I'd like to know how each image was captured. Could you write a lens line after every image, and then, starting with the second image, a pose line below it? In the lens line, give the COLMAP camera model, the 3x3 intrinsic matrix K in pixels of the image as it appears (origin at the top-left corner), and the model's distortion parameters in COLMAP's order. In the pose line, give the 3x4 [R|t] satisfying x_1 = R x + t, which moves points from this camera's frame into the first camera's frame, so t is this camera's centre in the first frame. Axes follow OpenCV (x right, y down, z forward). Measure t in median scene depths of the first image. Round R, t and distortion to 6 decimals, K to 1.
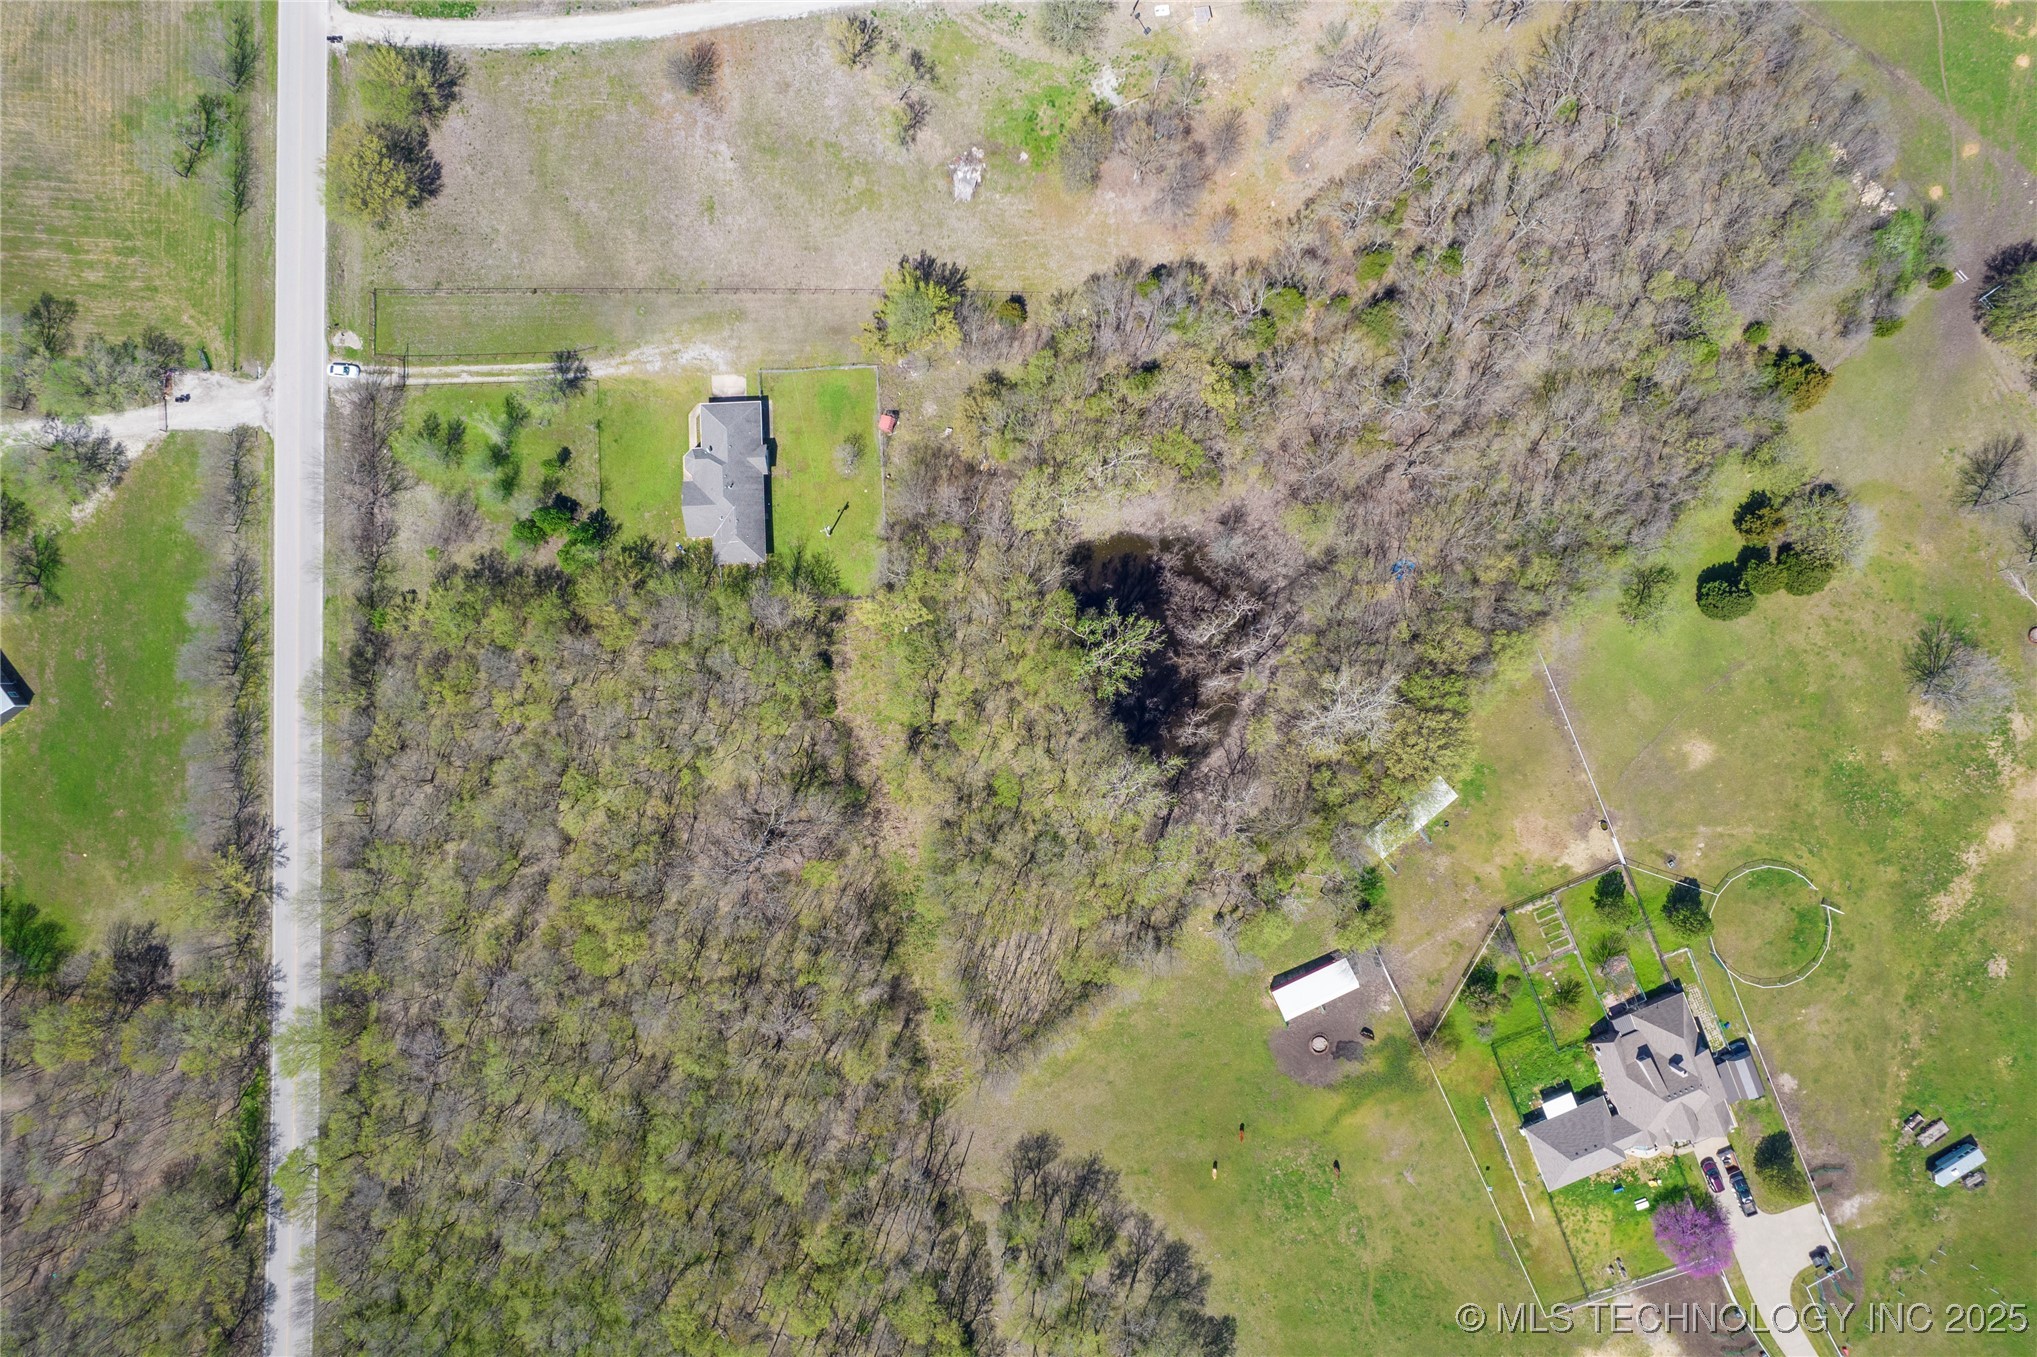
lens RADIAL K [[1343.5, 0, 1020.4], [0, 1343.5, 657.3], [0, 0, 1]] dist [-0.085476, 0.084956]
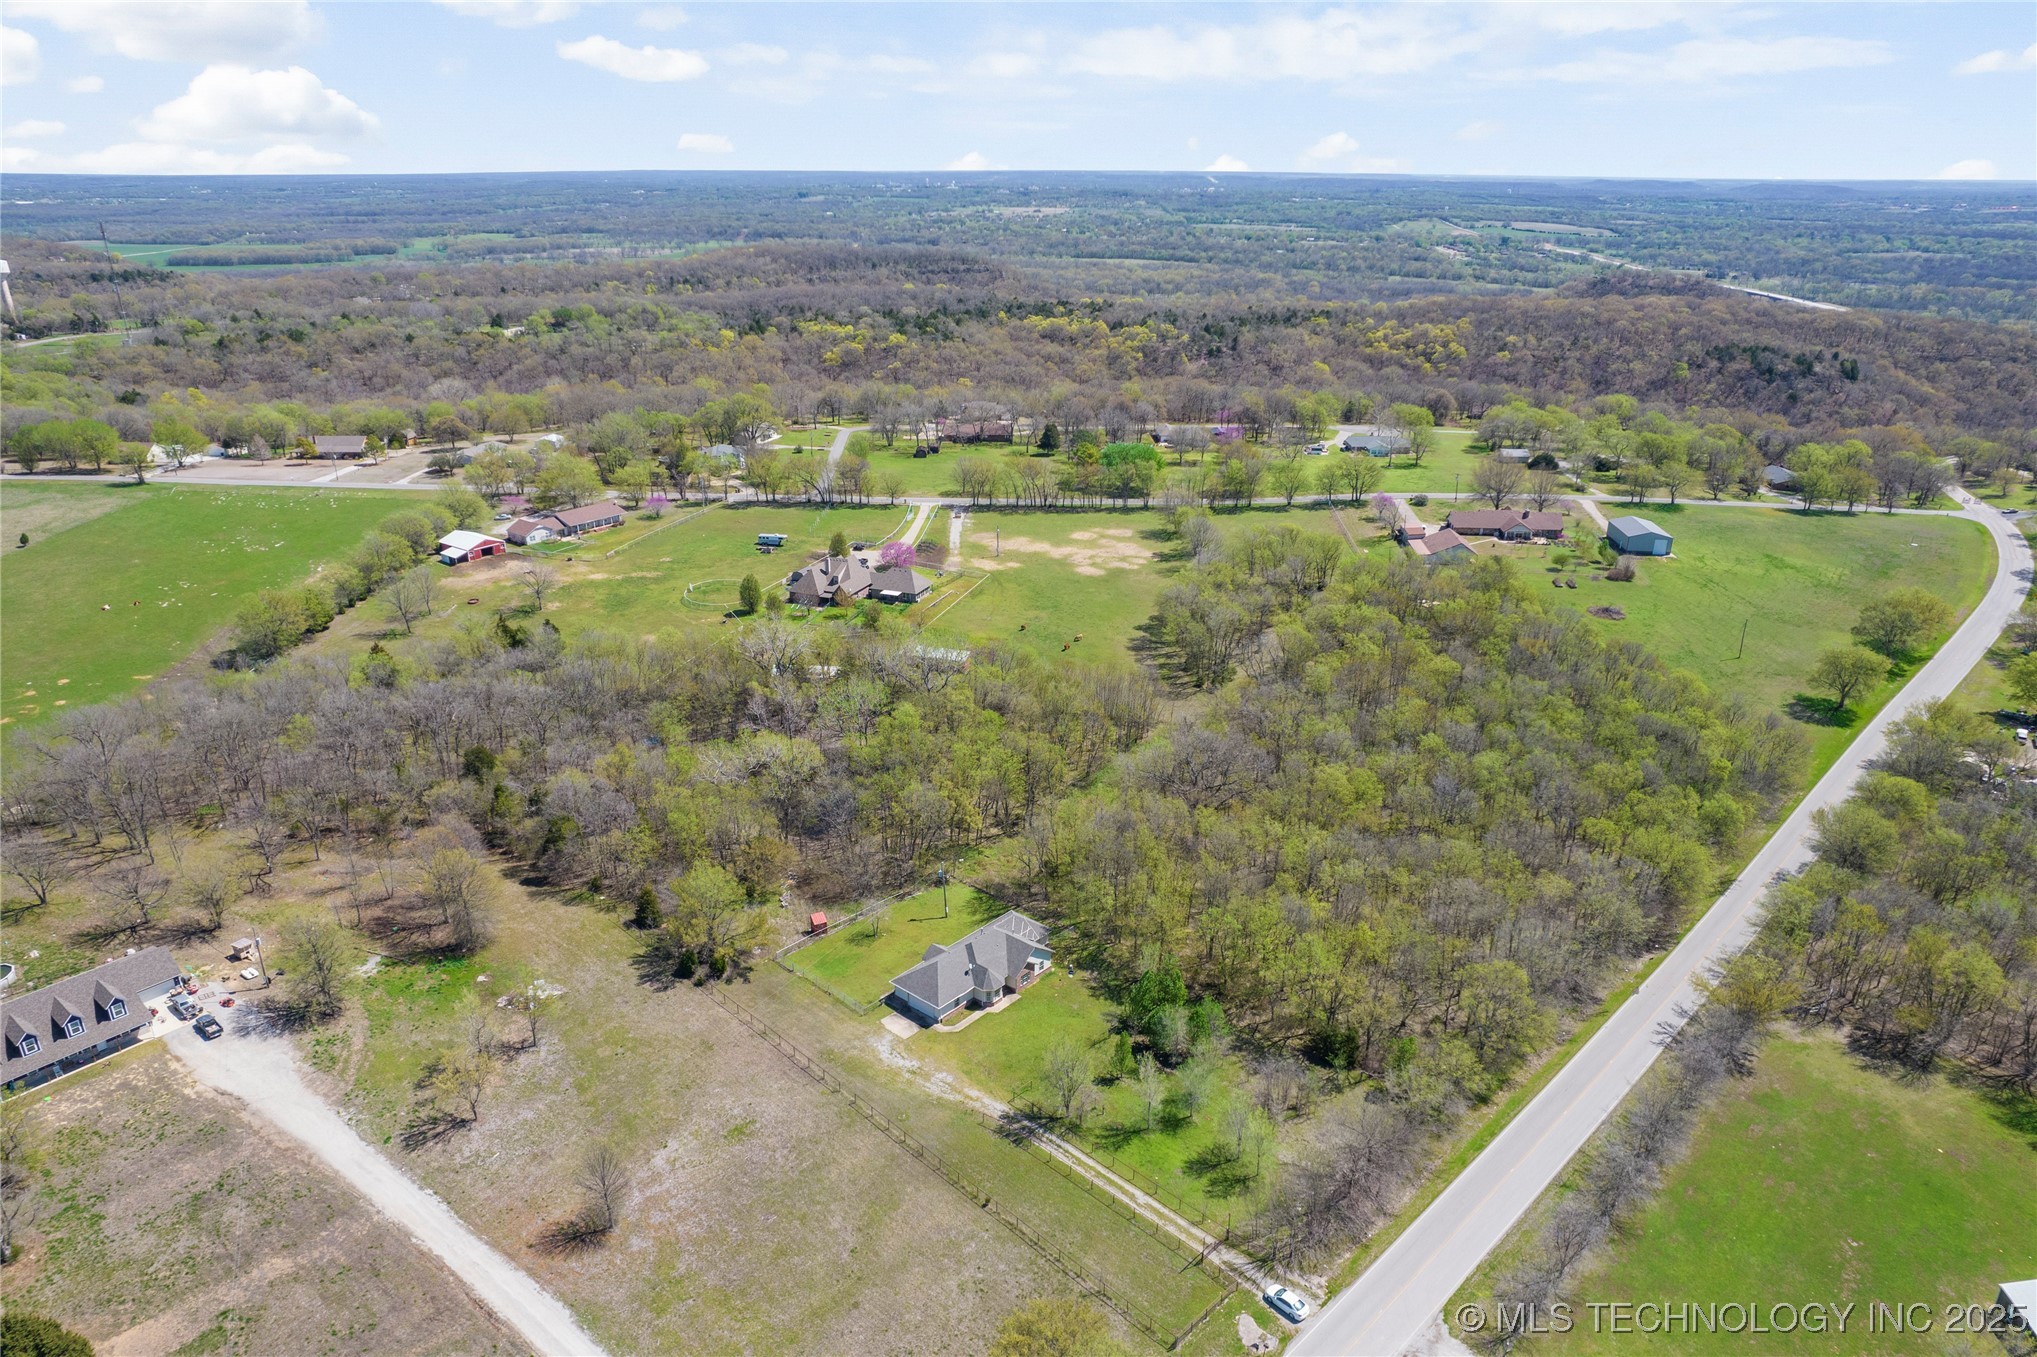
lens RADIAL K [[1345.1, 0, 1023.4], [0, 1345.1, 678.7], [0, 0, 1]] dist [-0.072057, 0.068188]
pose [[-0.726285, -0.248458, 0.640920, -0.763385], [0.687332, -0.250073, 0.681937, -0.672649], [-0.009156, 0.935806, 0.352398, 0.495166]]
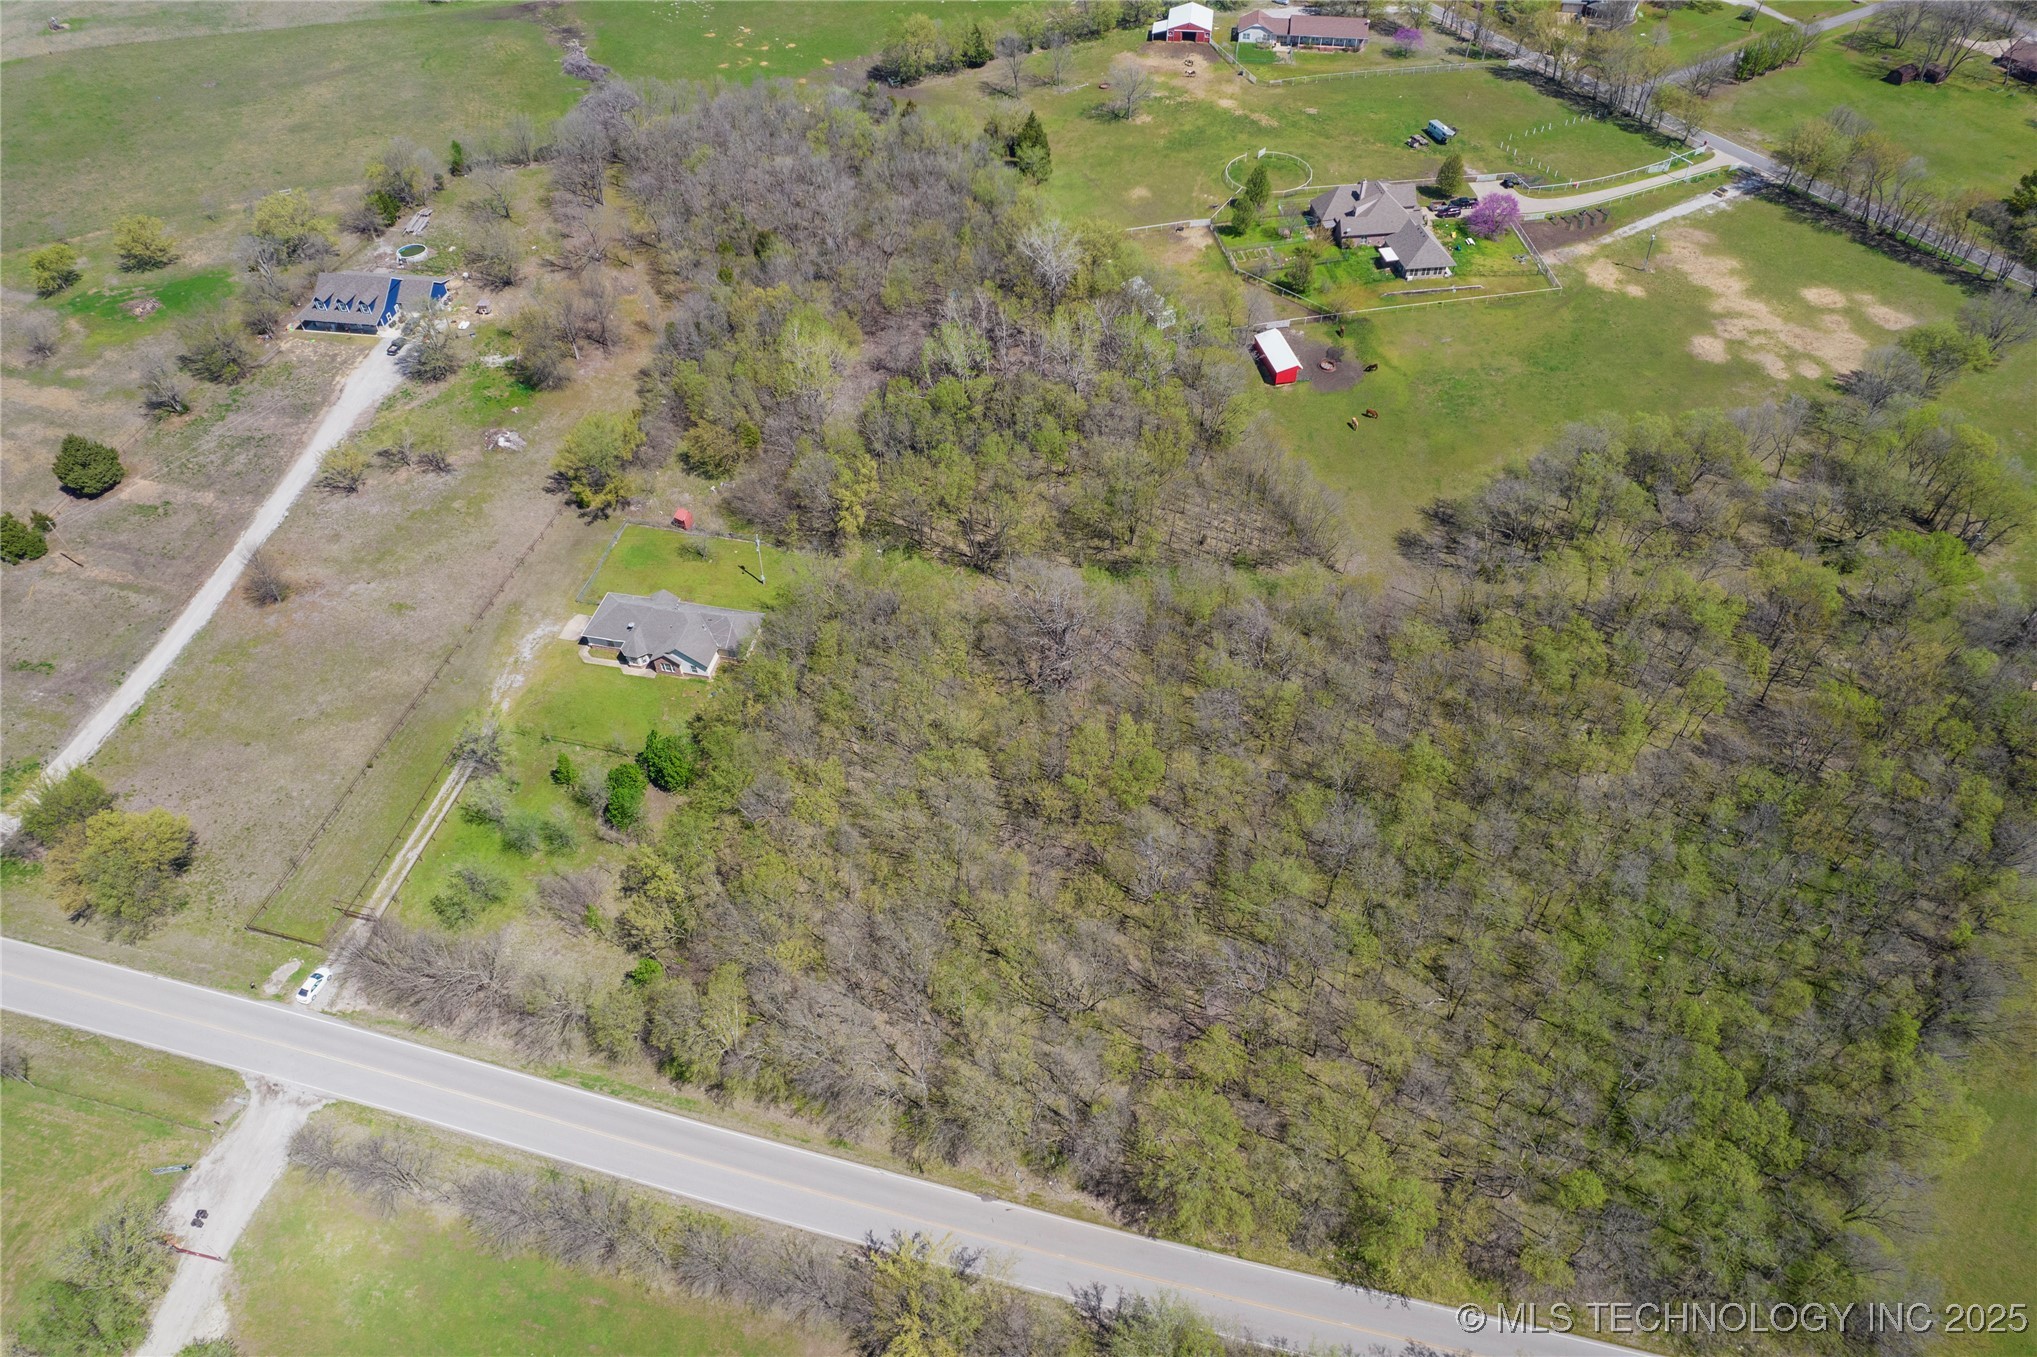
lens RADIAL K [[1343.5, 0, 1020.4], [0, 1343.5, 657.3], [0, 0, 1]] dist [-0.085476, 0.084956]
pose [[0.239387, -0.685618, 0.687475, -0.808370], [0.970922, 0.167606, -0.170933, 0.268310], [0.001970, 0.708404, 0.705804, 0.346766]]
